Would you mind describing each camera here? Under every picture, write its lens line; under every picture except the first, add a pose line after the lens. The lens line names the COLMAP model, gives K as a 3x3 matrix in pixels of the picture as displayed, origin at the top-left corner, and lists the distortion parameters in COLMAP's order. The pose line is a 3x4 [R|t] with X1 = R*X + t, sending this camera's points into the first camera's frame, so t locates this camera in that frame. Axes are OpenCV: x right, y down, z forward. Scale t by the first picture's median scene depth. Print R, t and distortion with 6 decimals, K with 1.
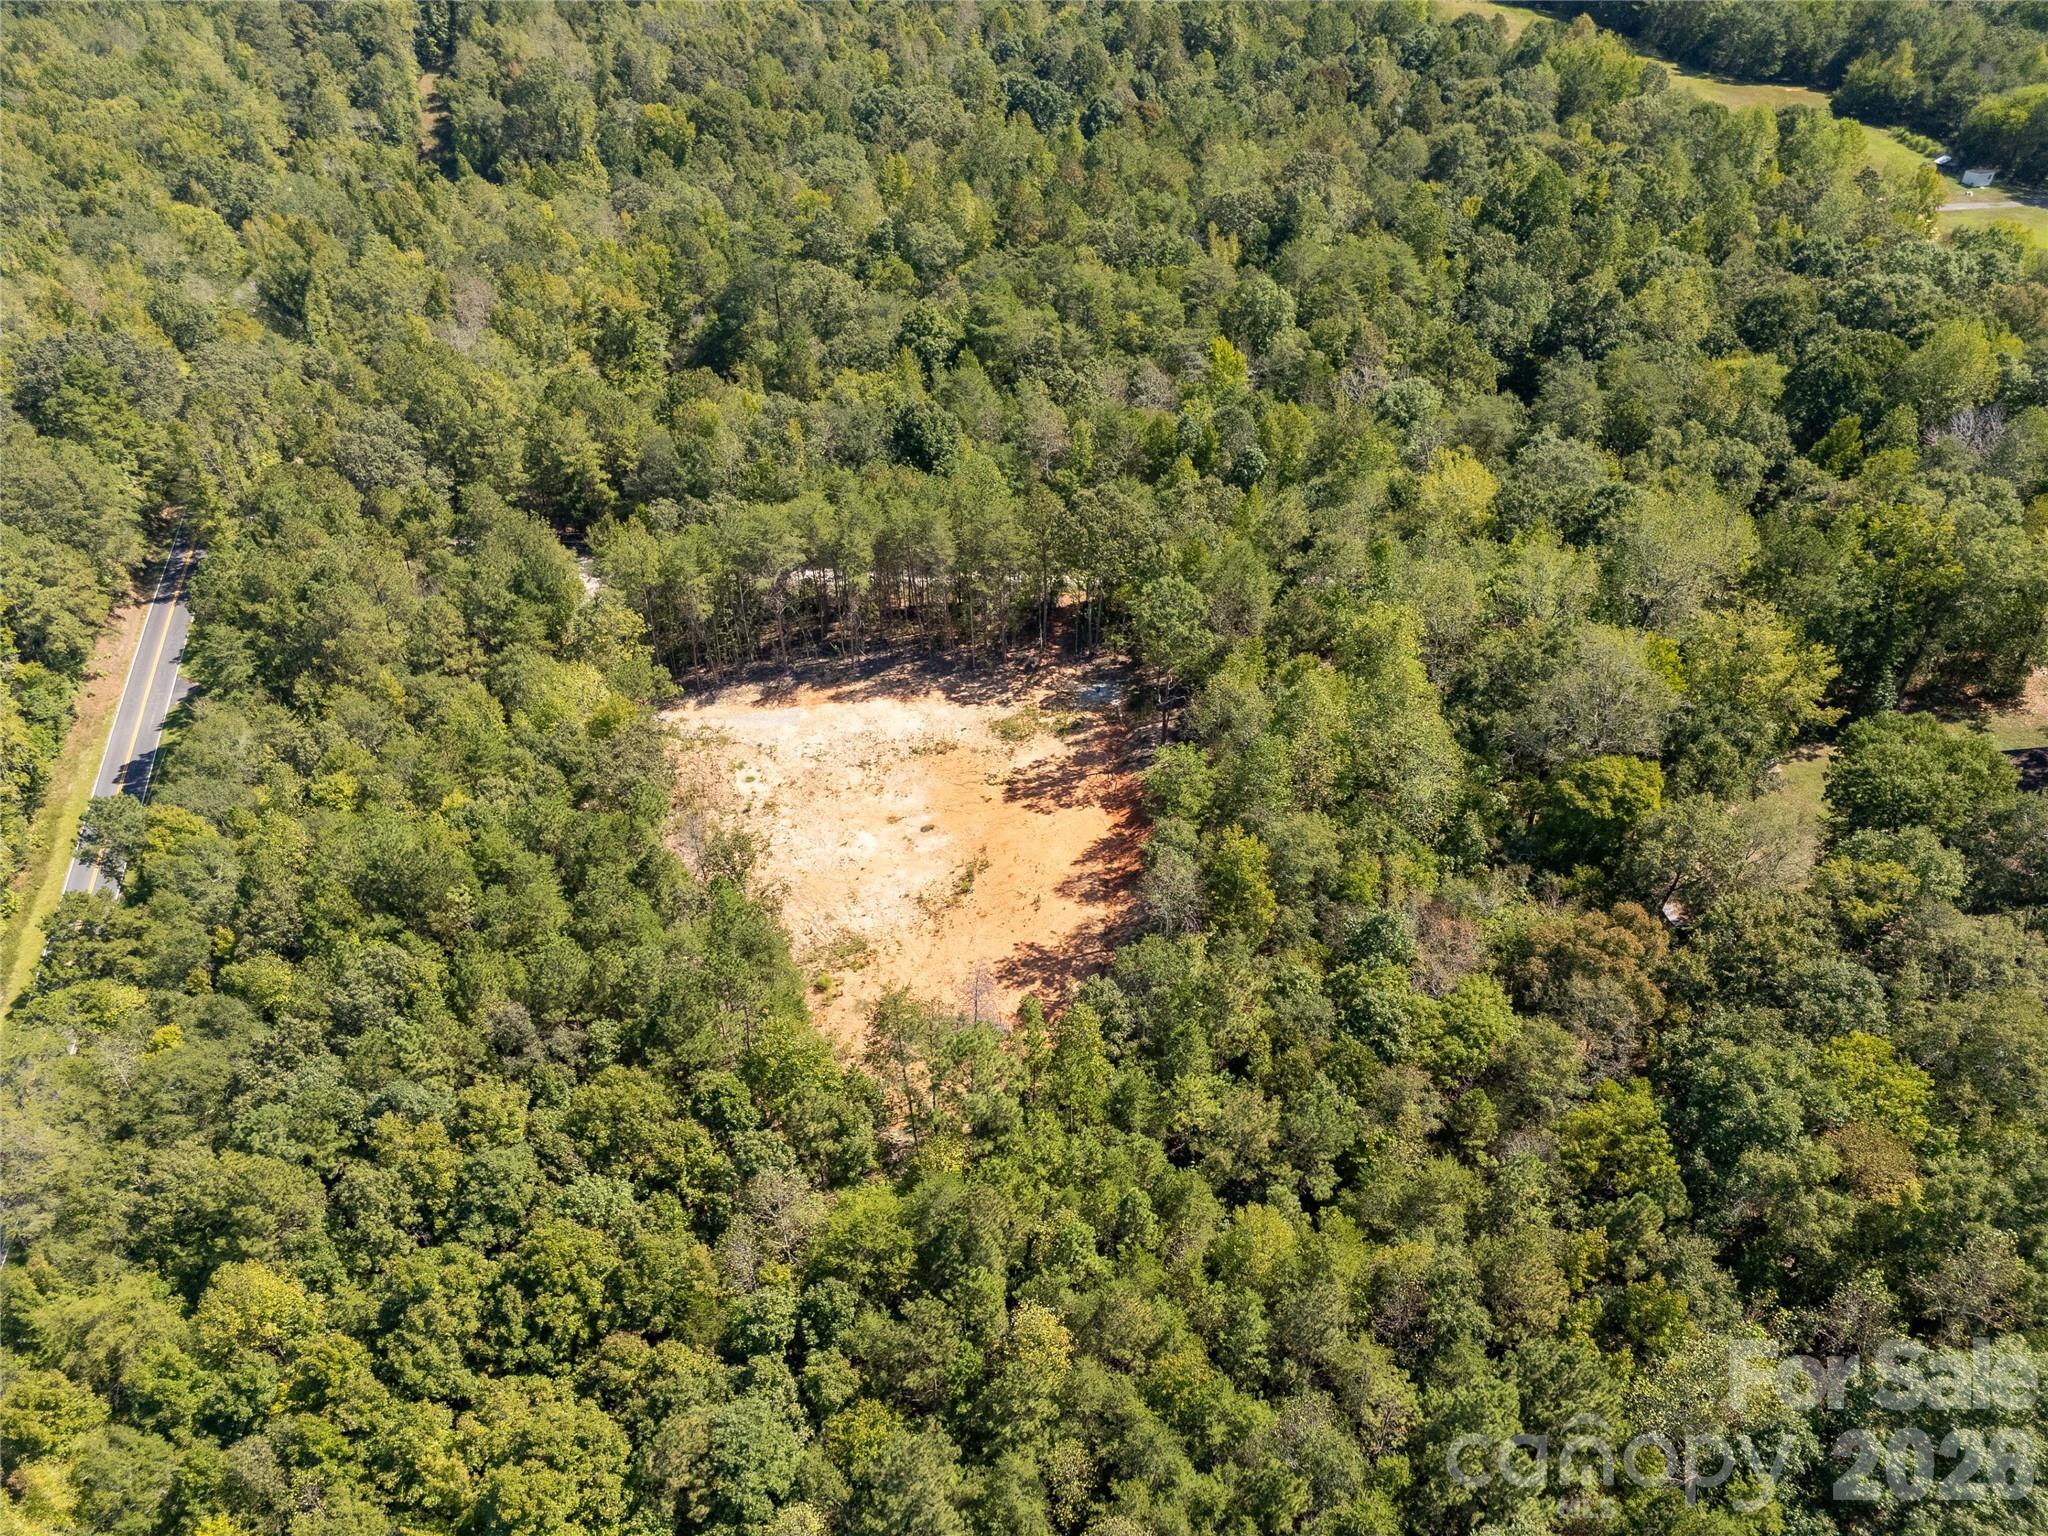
lens RADIAL K [[1500.1, 0, 1030.9], [0, 1500.1, 768.3], [0, 0, 1]] dist [0.082884, -0.101087]
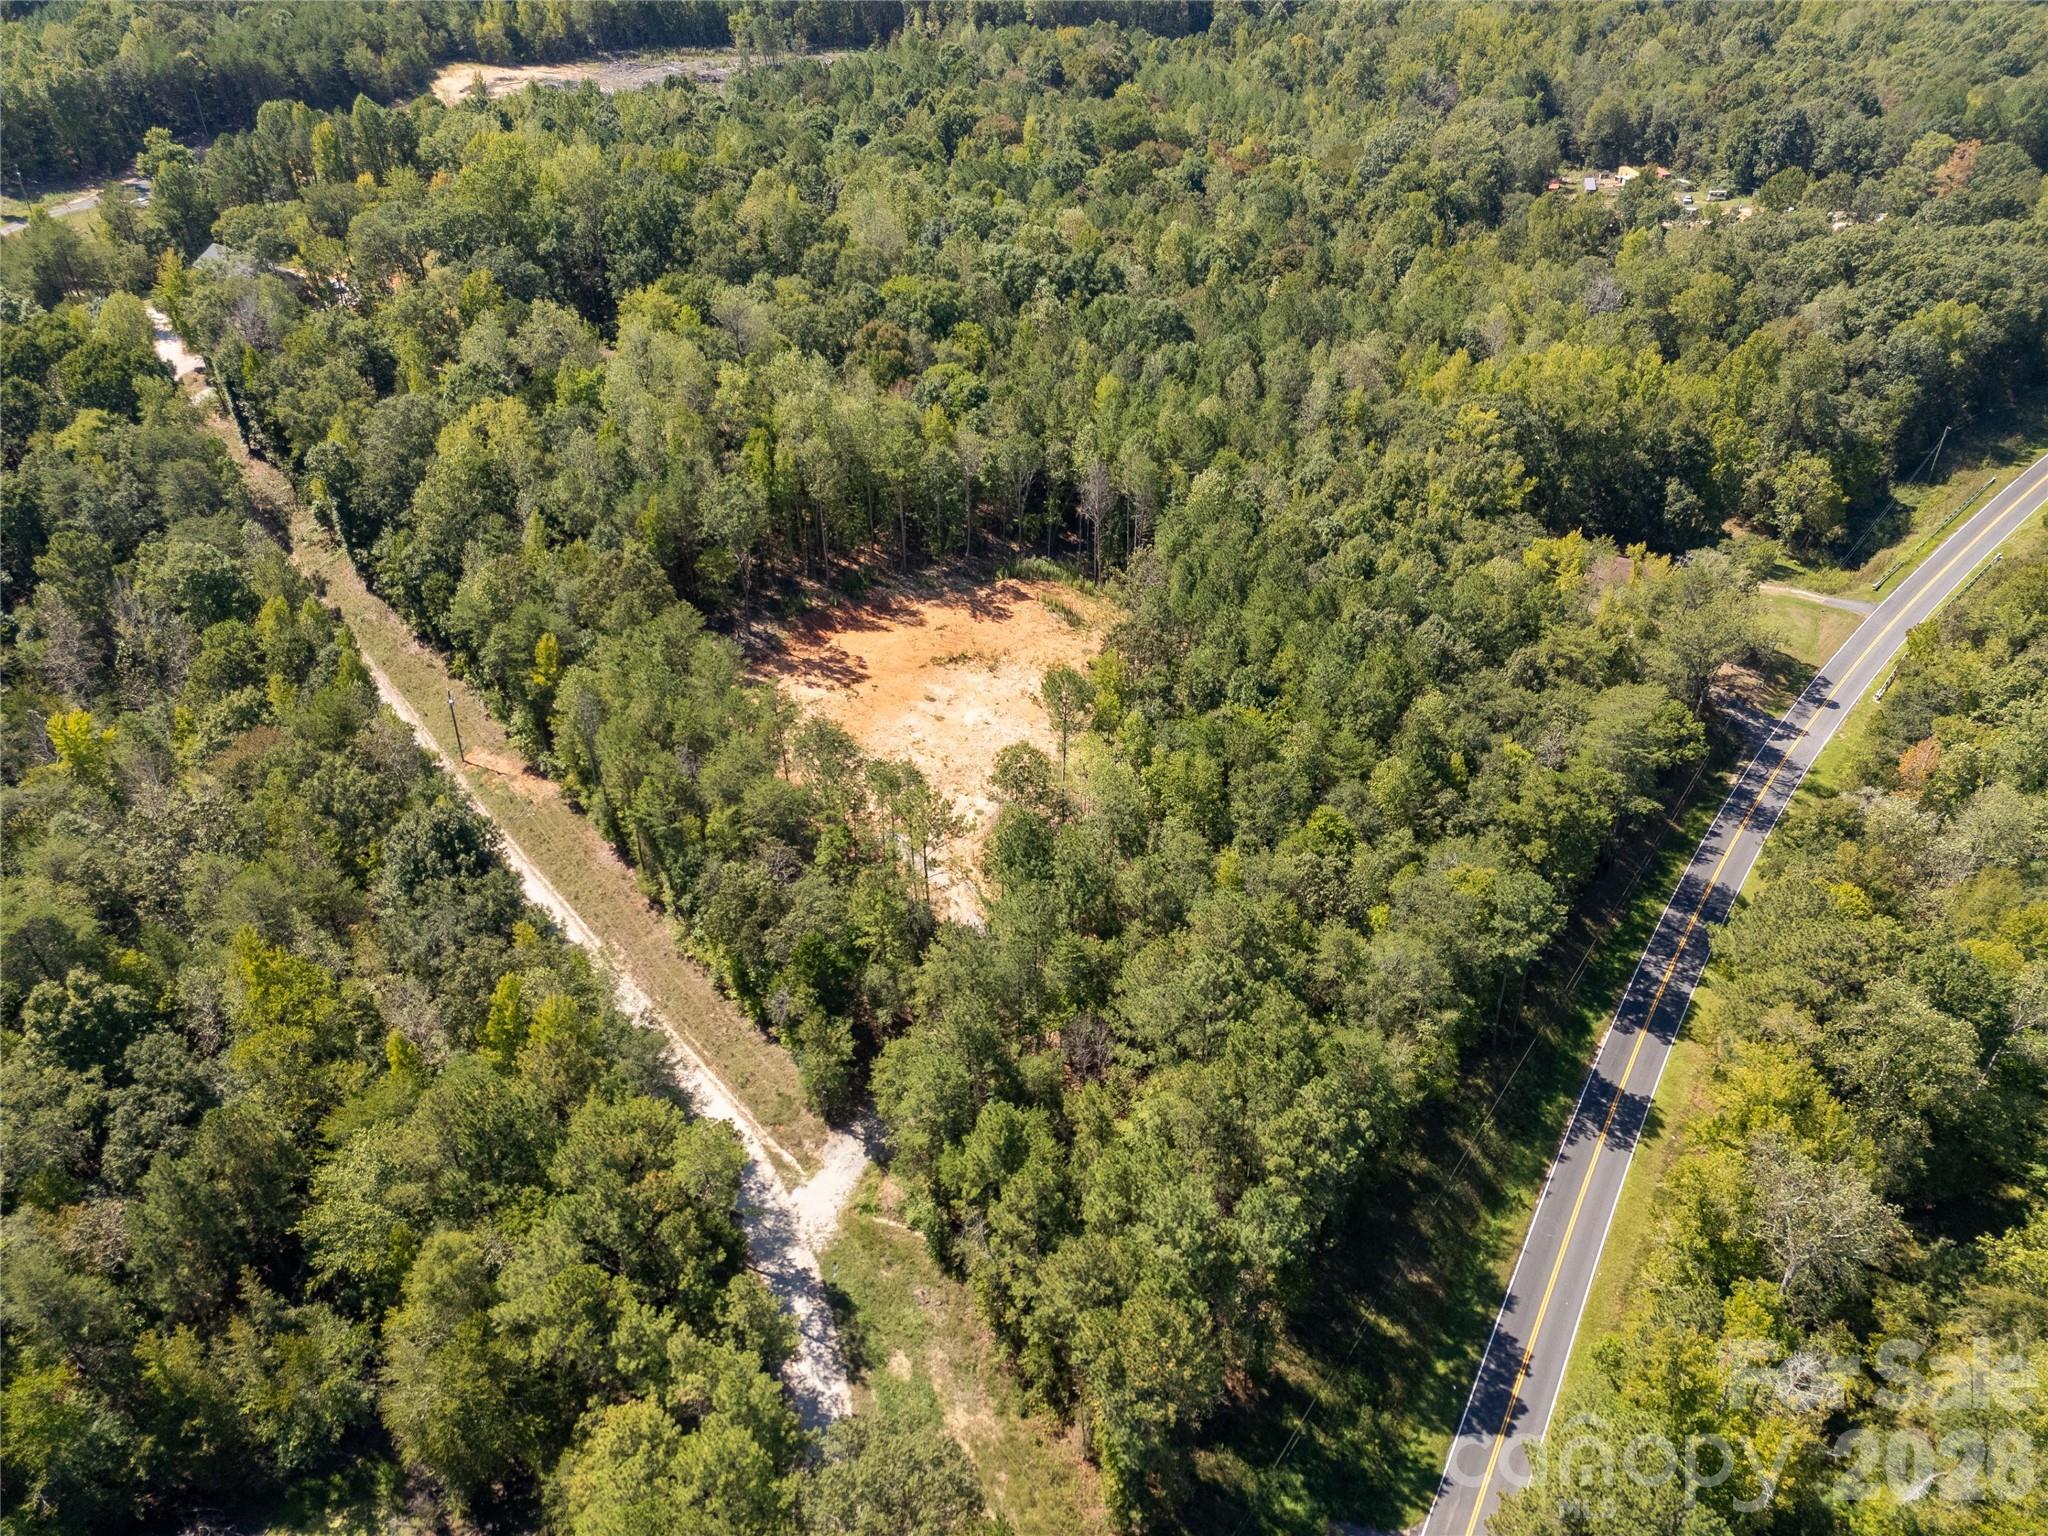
lens RADIAL K [[1500.1, 0, 1027.8], [0, 1500.1, 762.7], [0, 0, 1]] dist [0.082884, -0.101087]
pose [[-0.702649, -0.401425, 0.587488, -0.804271], [0.446399, 0.394260, 0.803298, -0.823403], [-0.554087, 0.826690, -0.097831, 1.051867]]
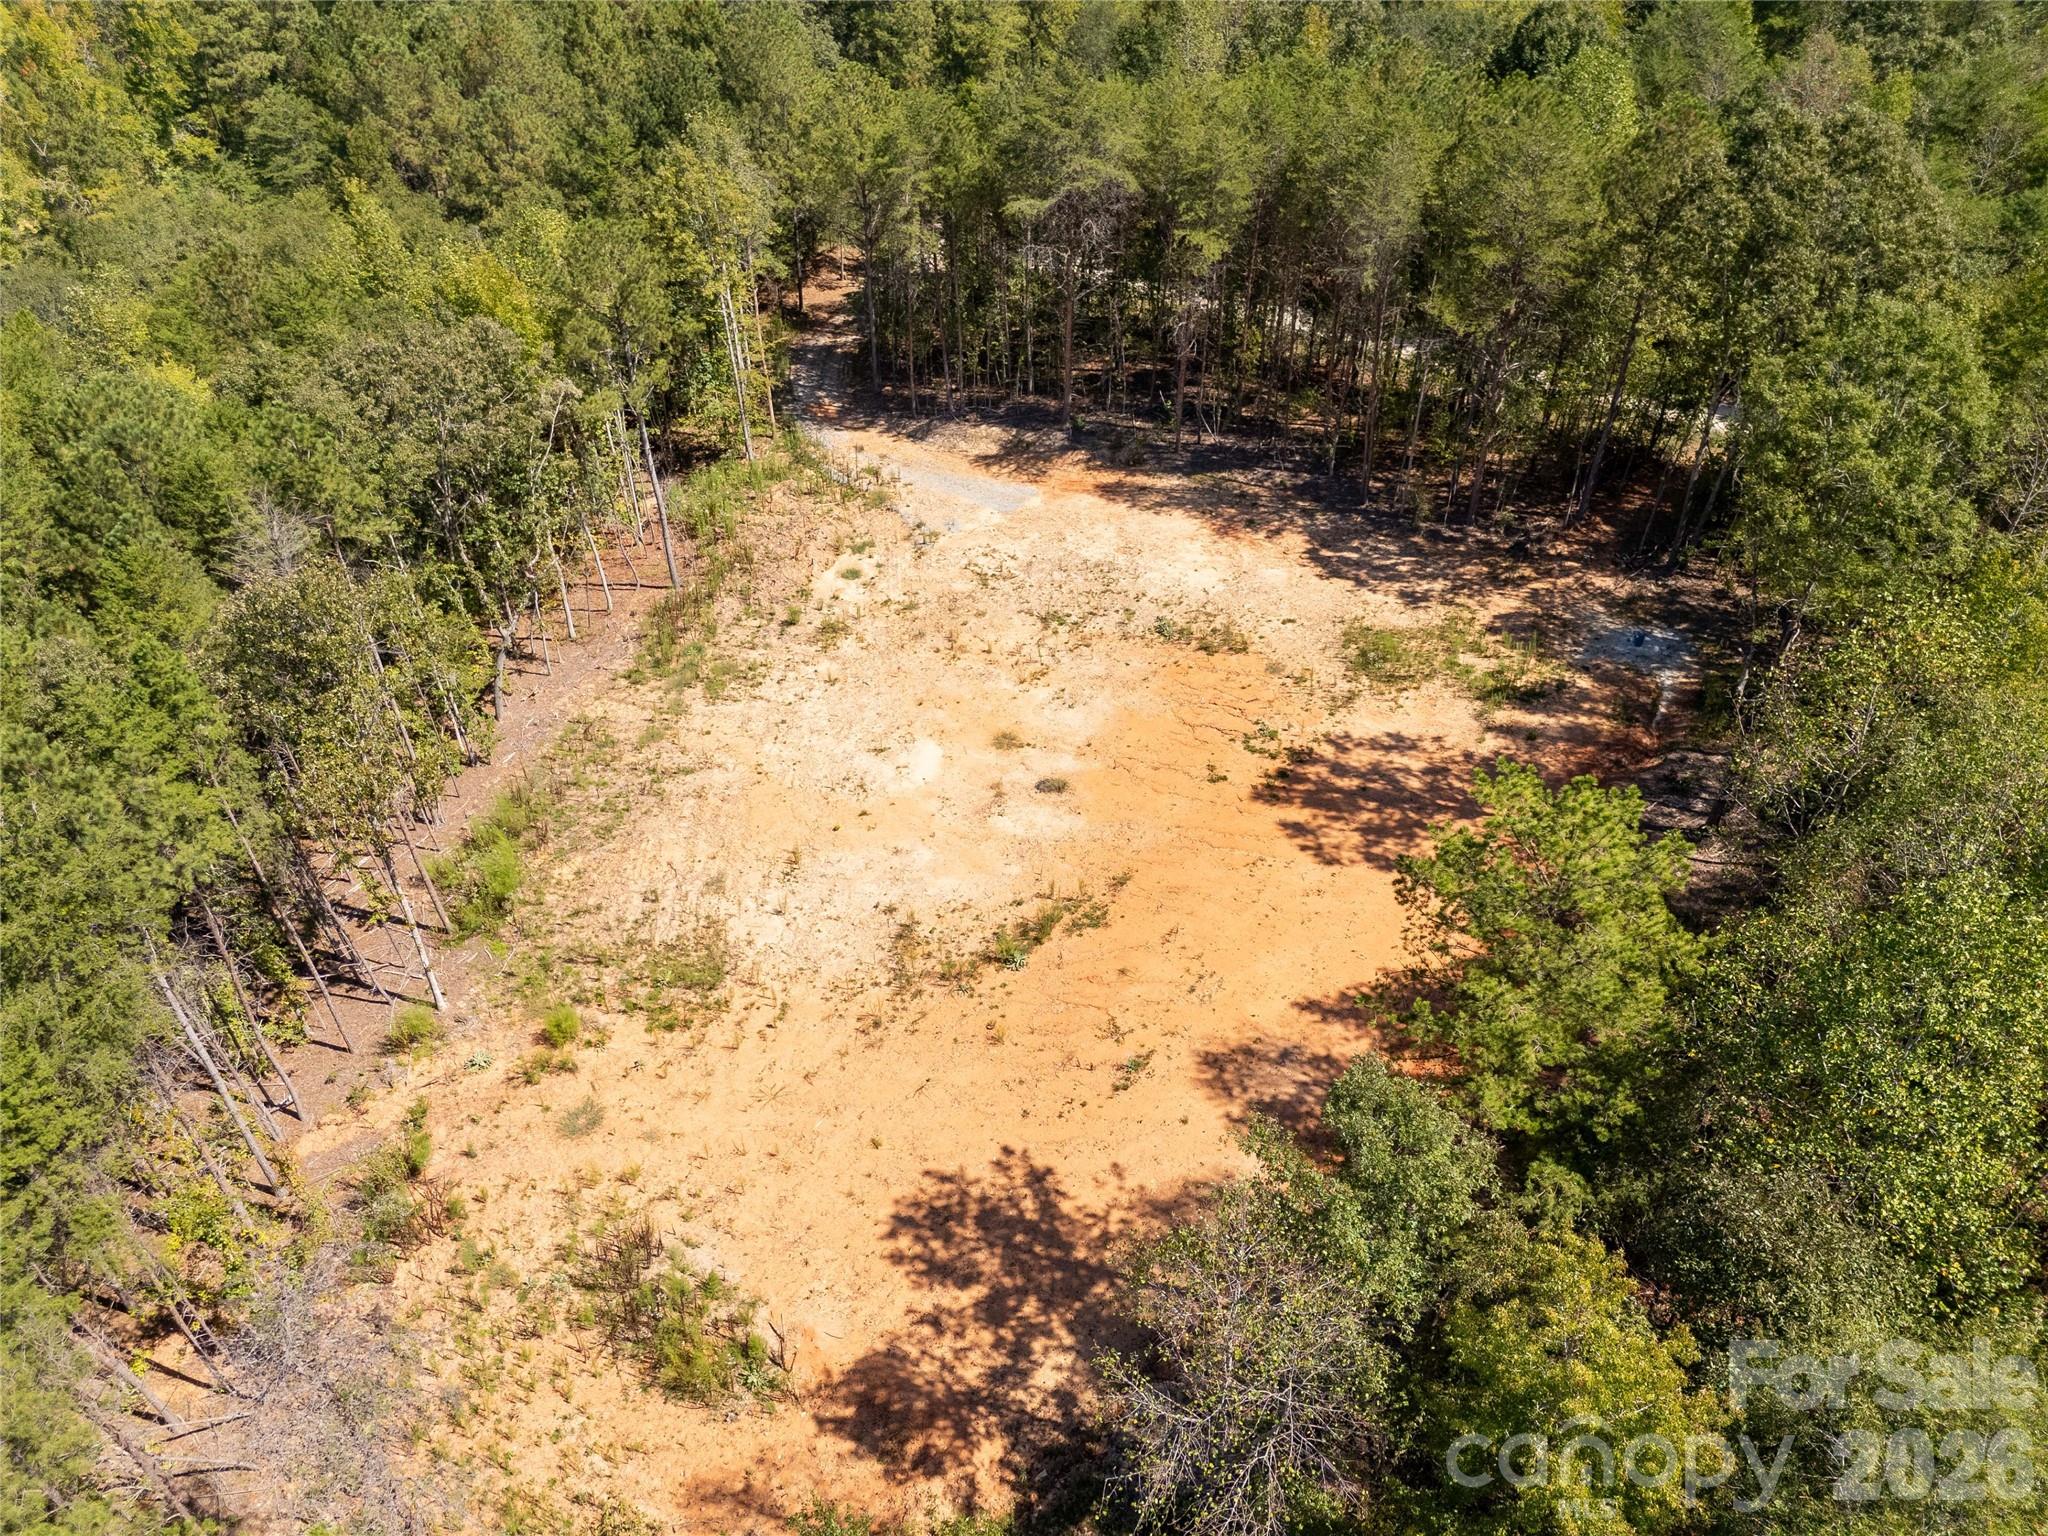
lens RADIAL K [[1500.1, 0, 1023.8], [0, 1500.1, 780.1], [0, 0, 1]] dist [0.082884, -0.101087]
pose [[0.828146, 0.362145, -0.427814, 0.099830], [-0.340973, 0.931279, 0.128284, -0.012318], [0.444872, 0.039635, 0.894717, 0.577510]]
